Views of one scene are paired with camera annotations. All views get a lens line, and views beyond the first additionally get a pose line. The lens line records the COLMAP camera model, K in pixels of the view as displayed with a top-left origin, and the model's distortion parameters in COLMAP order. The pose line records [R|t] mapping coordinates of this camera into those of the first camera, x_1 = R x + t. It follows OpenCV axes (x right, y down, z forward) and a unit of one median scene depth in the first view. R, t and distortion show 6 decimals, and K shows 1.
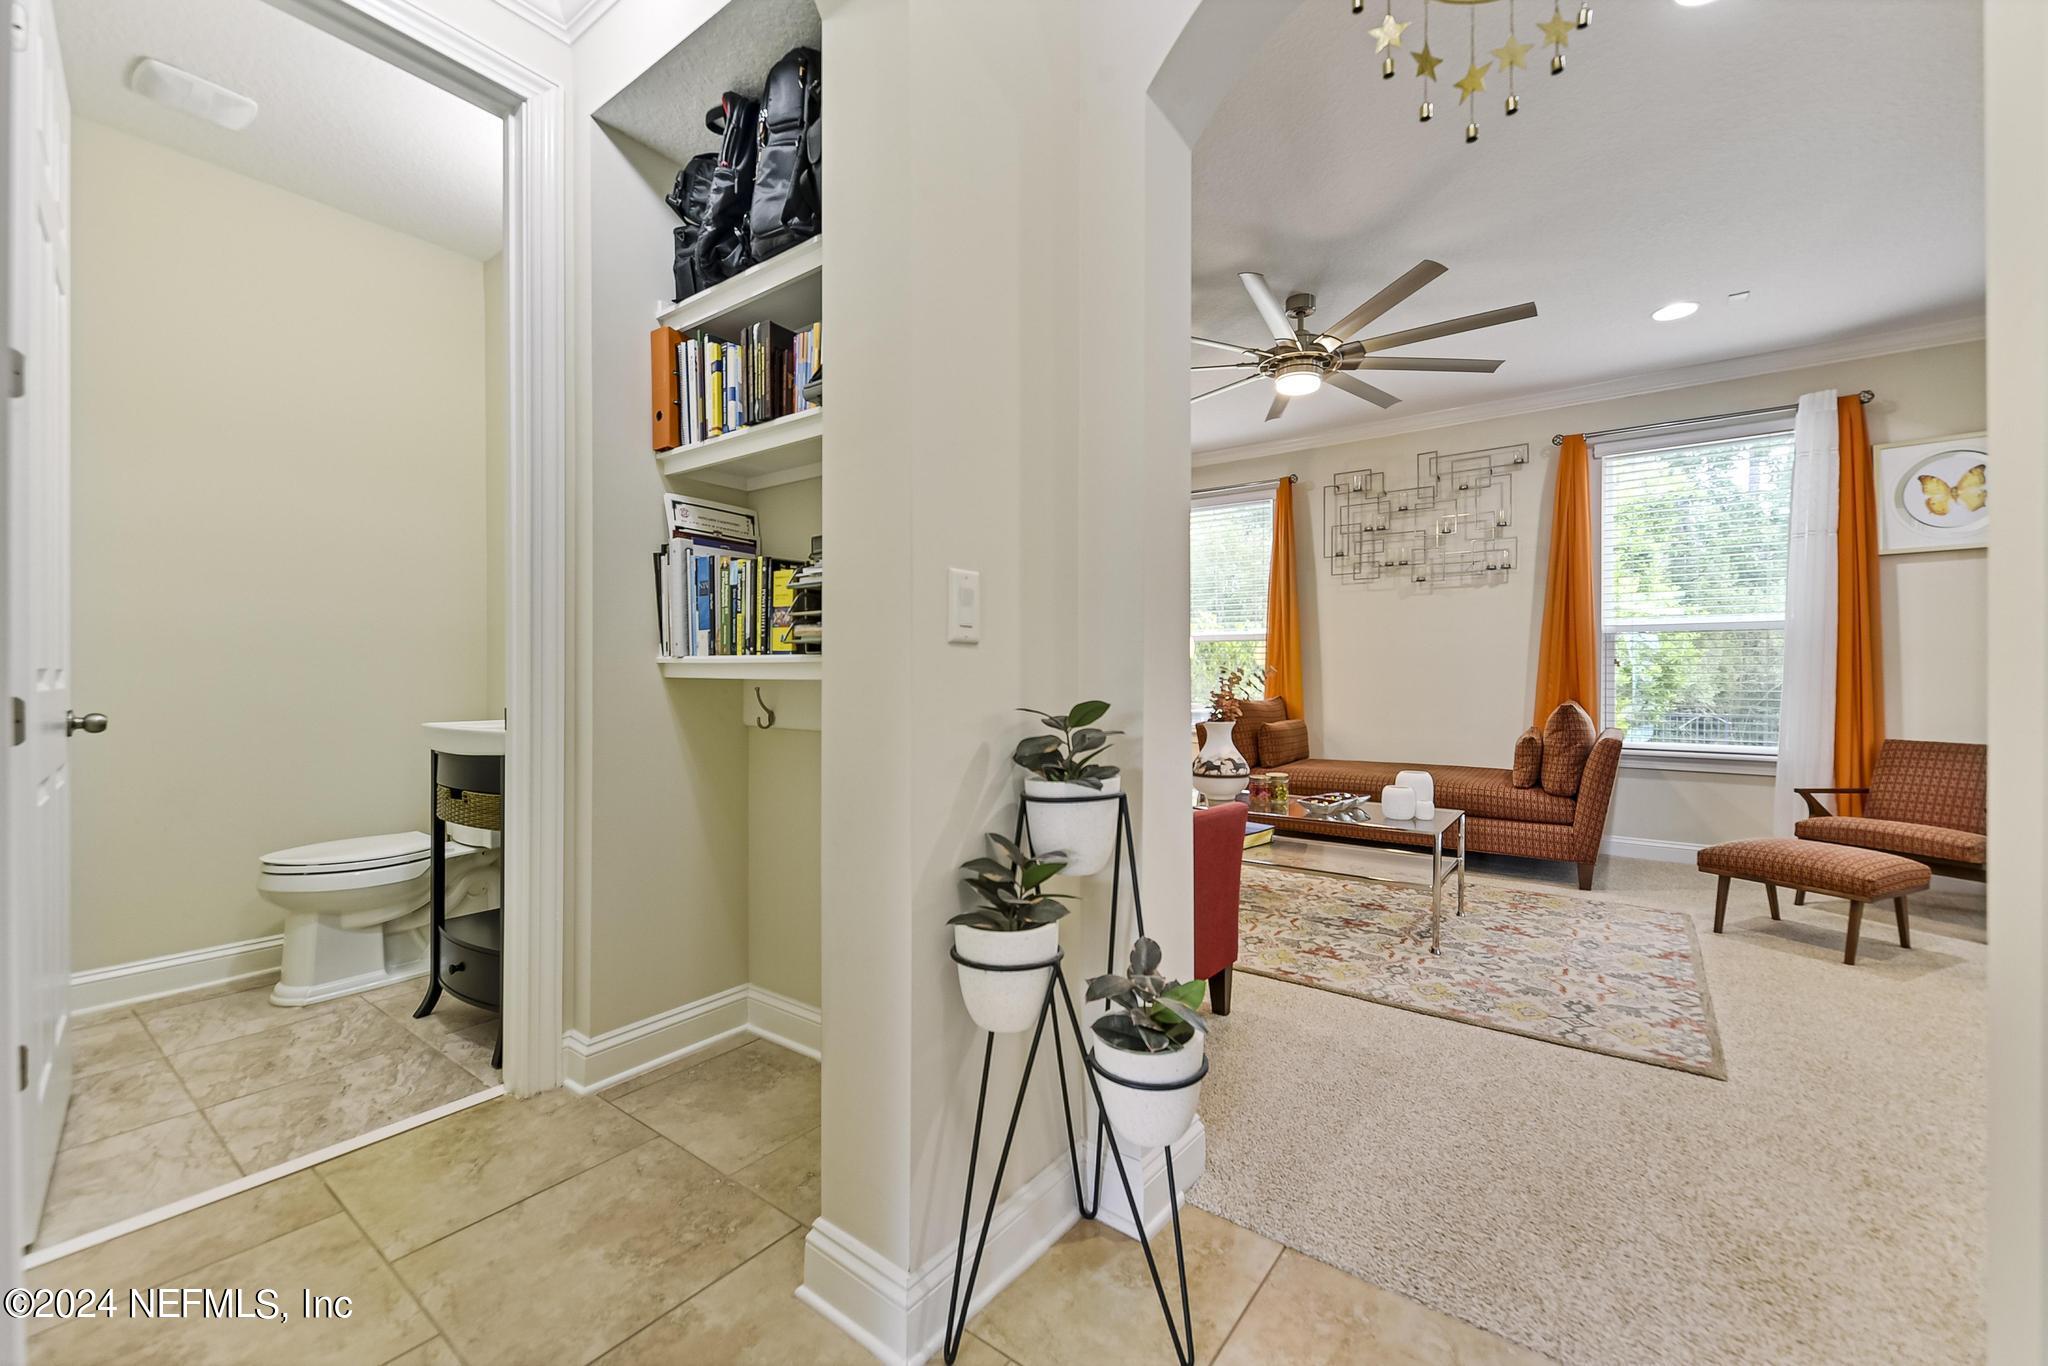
lens RADIAL K [[816.6, 0, 1024.0], [0, 816.6, 683.0], [0, 0, 1]] dist [0.000684, 0.000040]
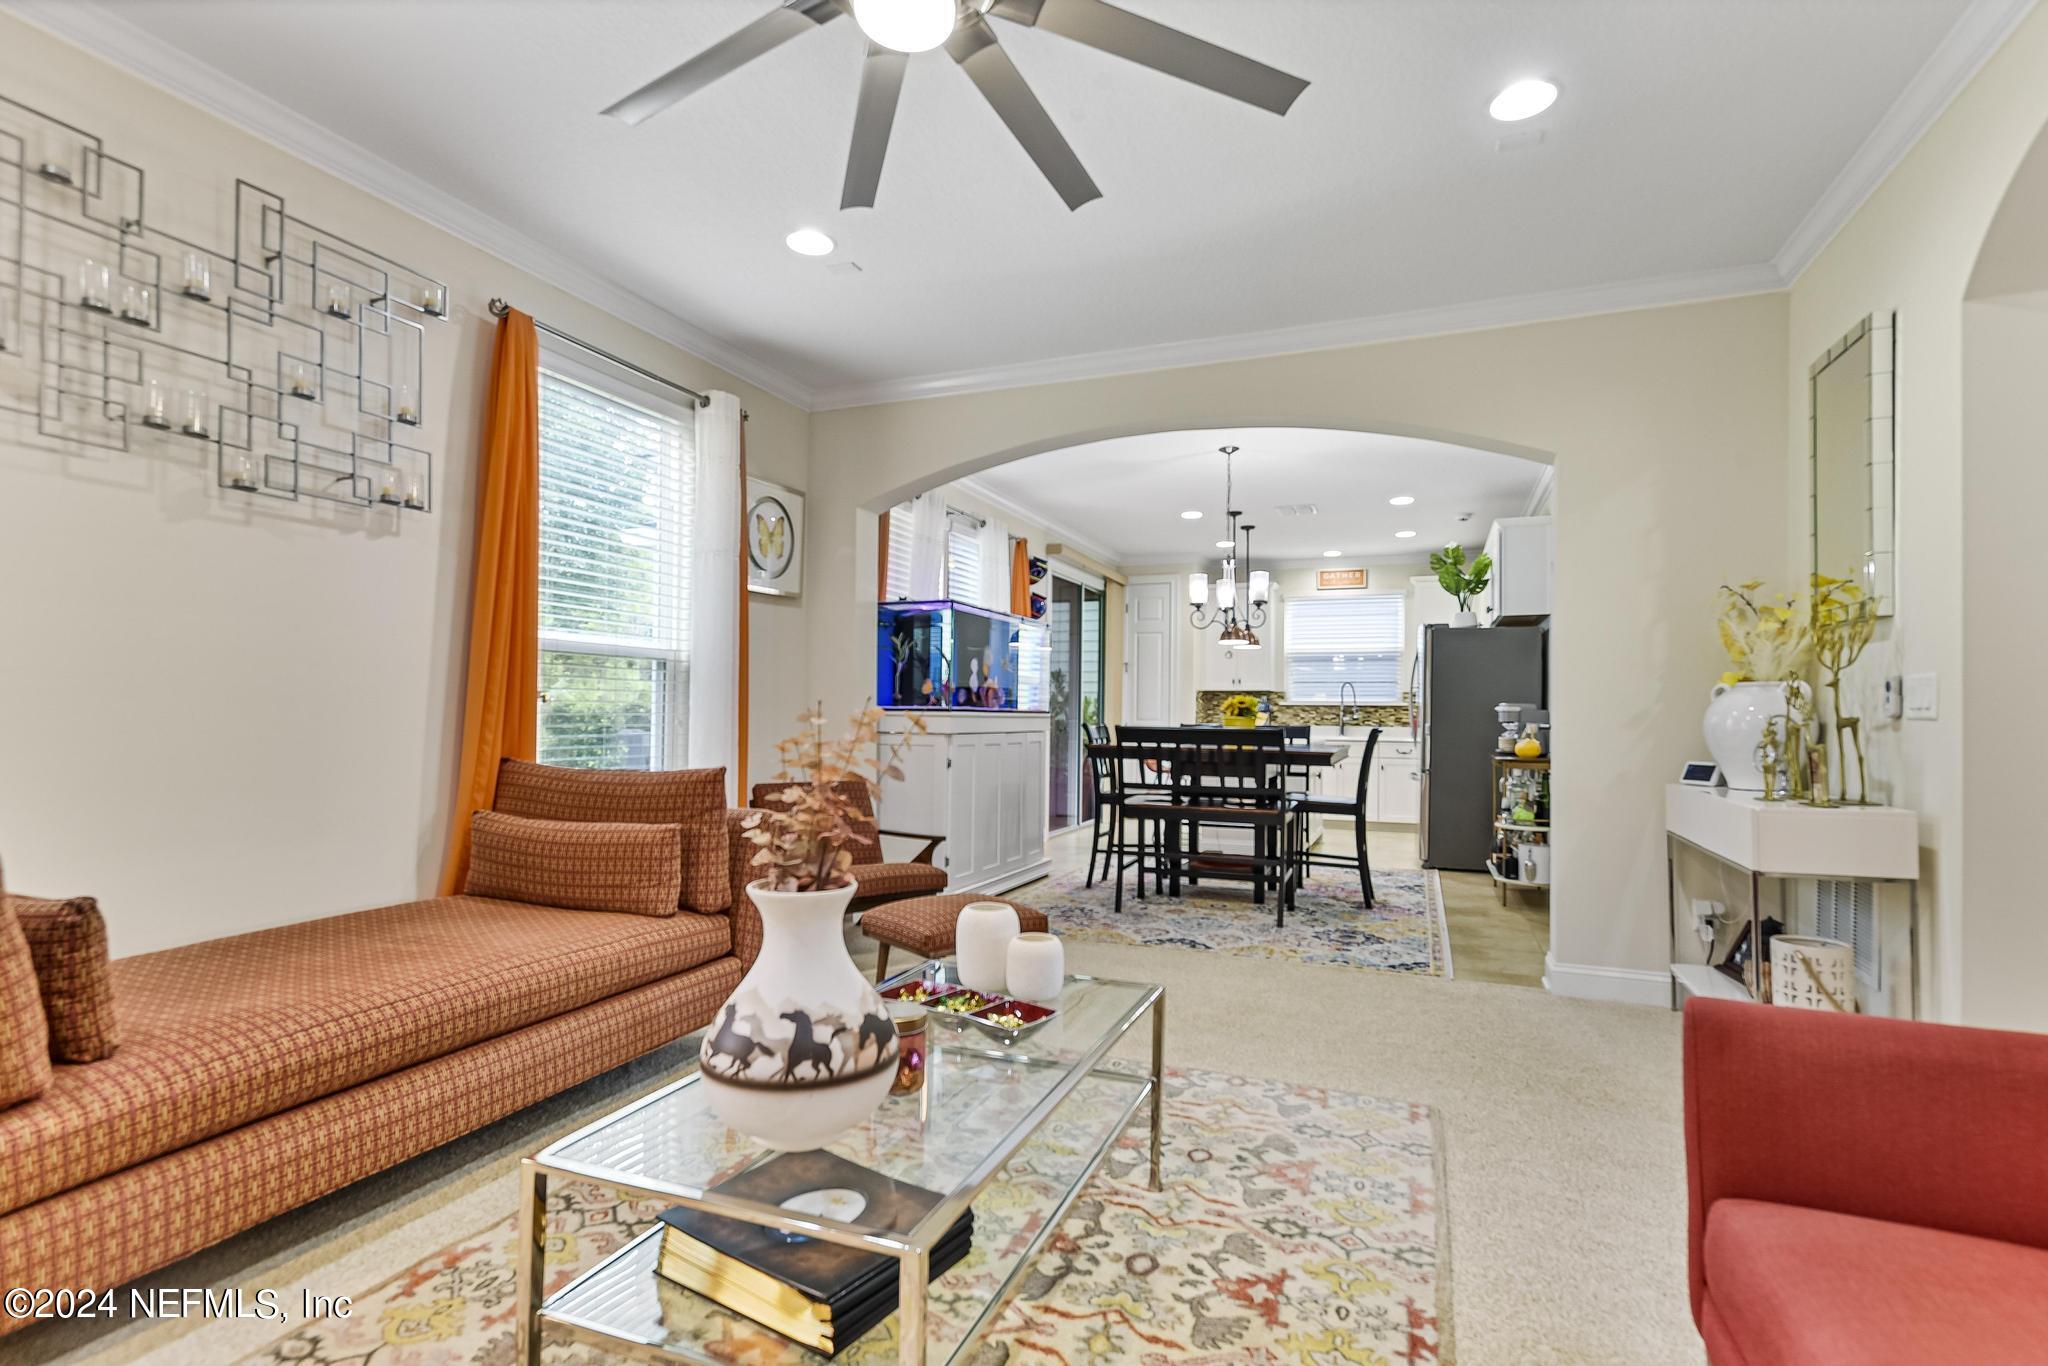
lens RADIAL K [[989.8, 0, 1030.2], [0, 989.8, 704.2], [0, 0, 1]] dist [0.016572, -0.000204]
pose [[-0.258395, 0.000163, 0.966039, -0.169673], [-0.003738, 0.999992, -0.001168, -0.026177], [-0.966032, -0.003913, -0.258392, 1.169468]]
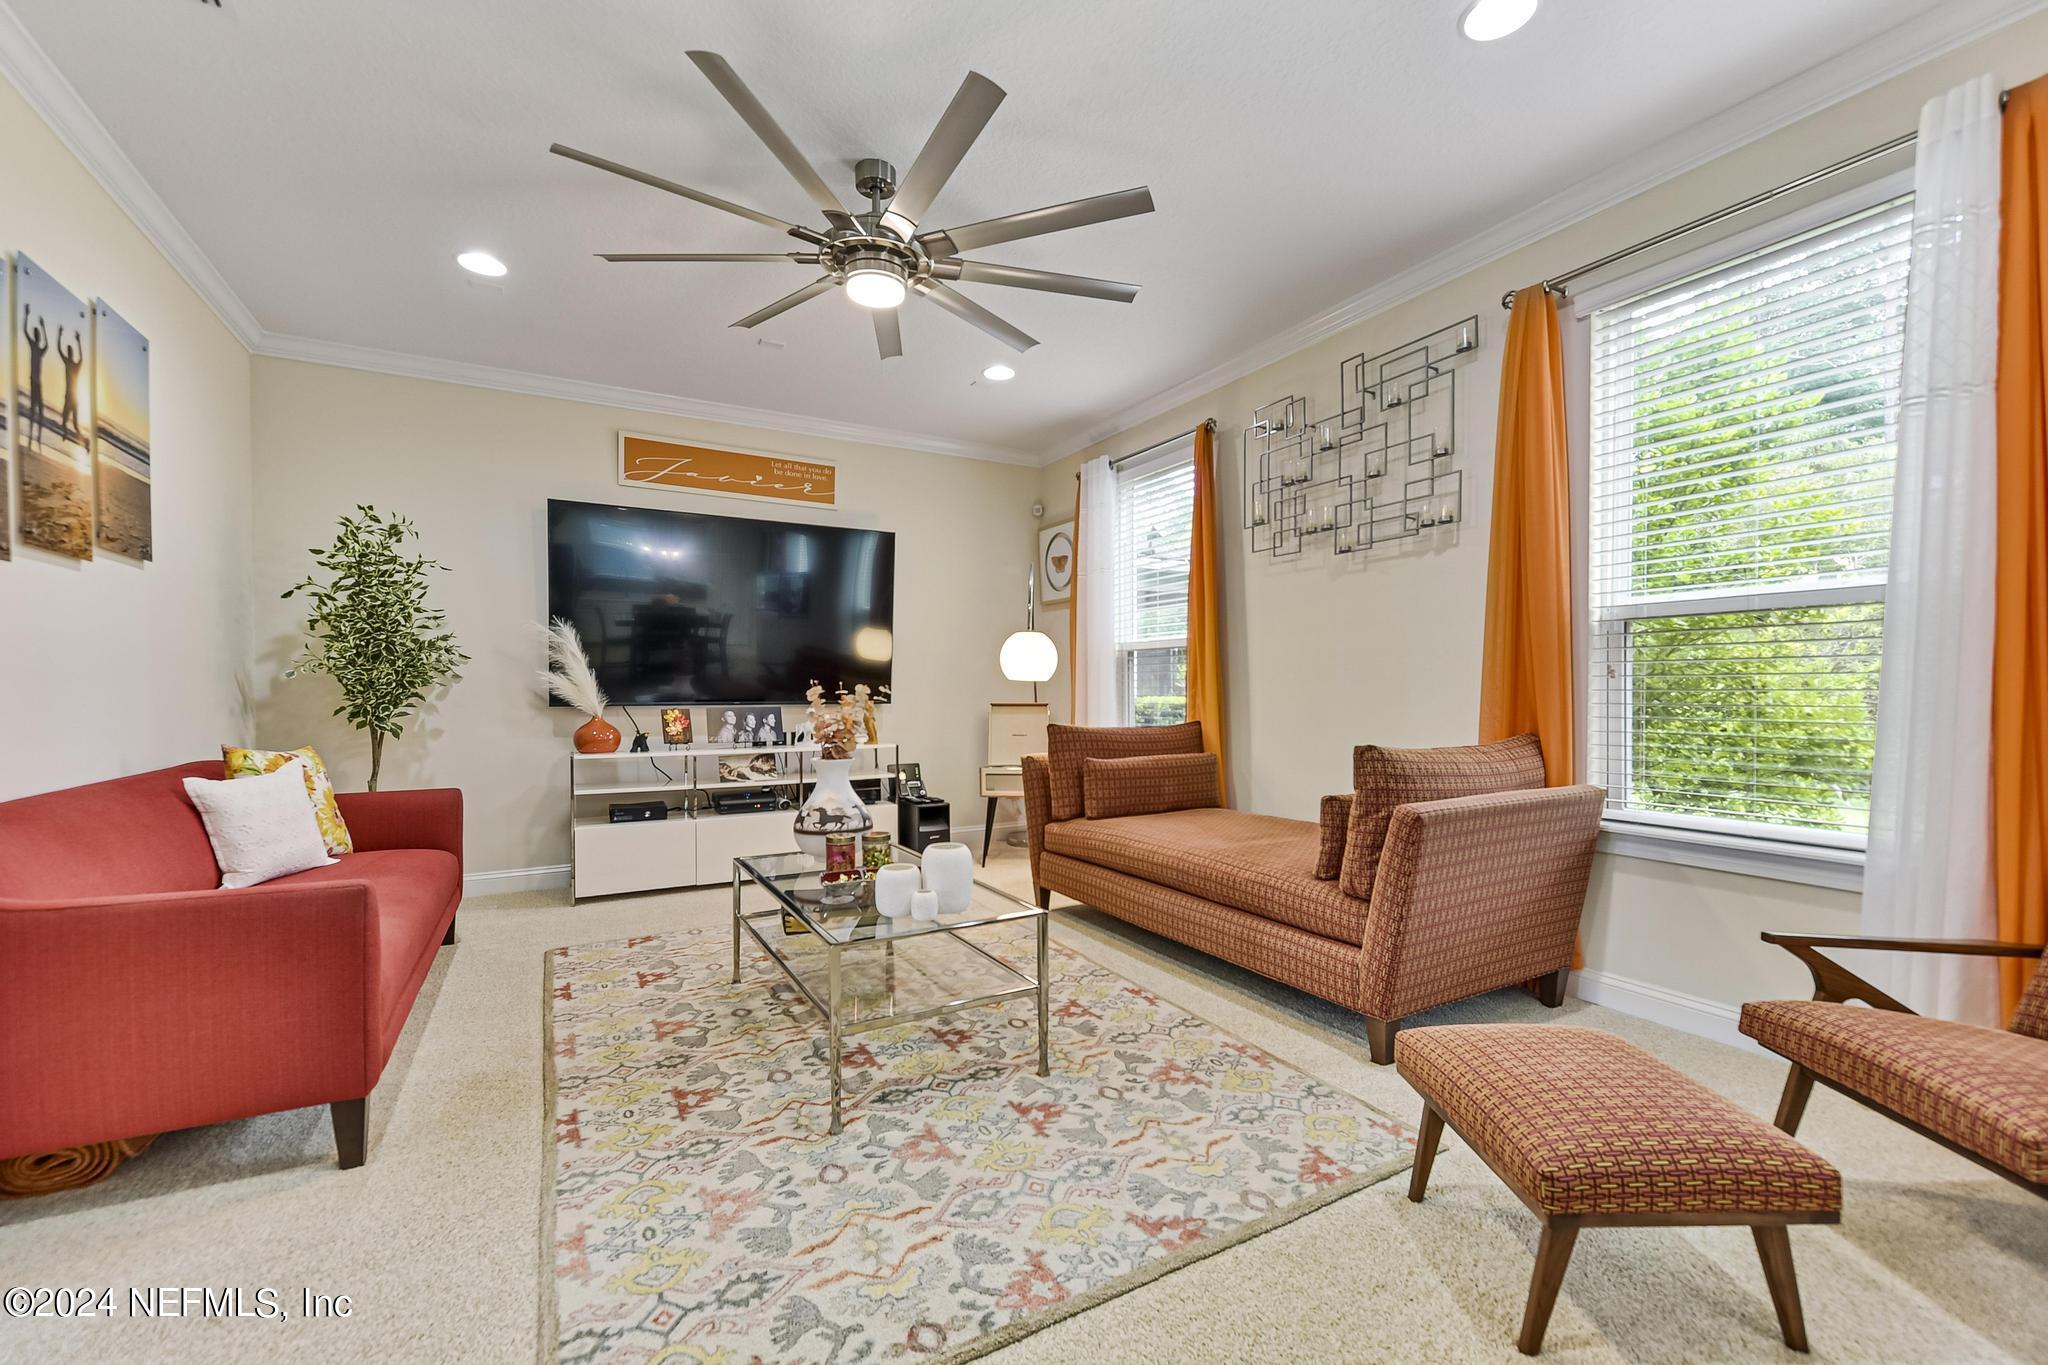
lens RADIAL K [[843.1, 0, 1030.7], [0, 843.1, 697.3], [0, 0, 1]] dist [0.022976, -0.010552]
pose [[0.913342, -0.003323, -0.407179, 0.839213], [0.003941, 0.999992, 0.000681, -0.011785], [0.407173, -0.002226, 0.913348, 0.410023]]
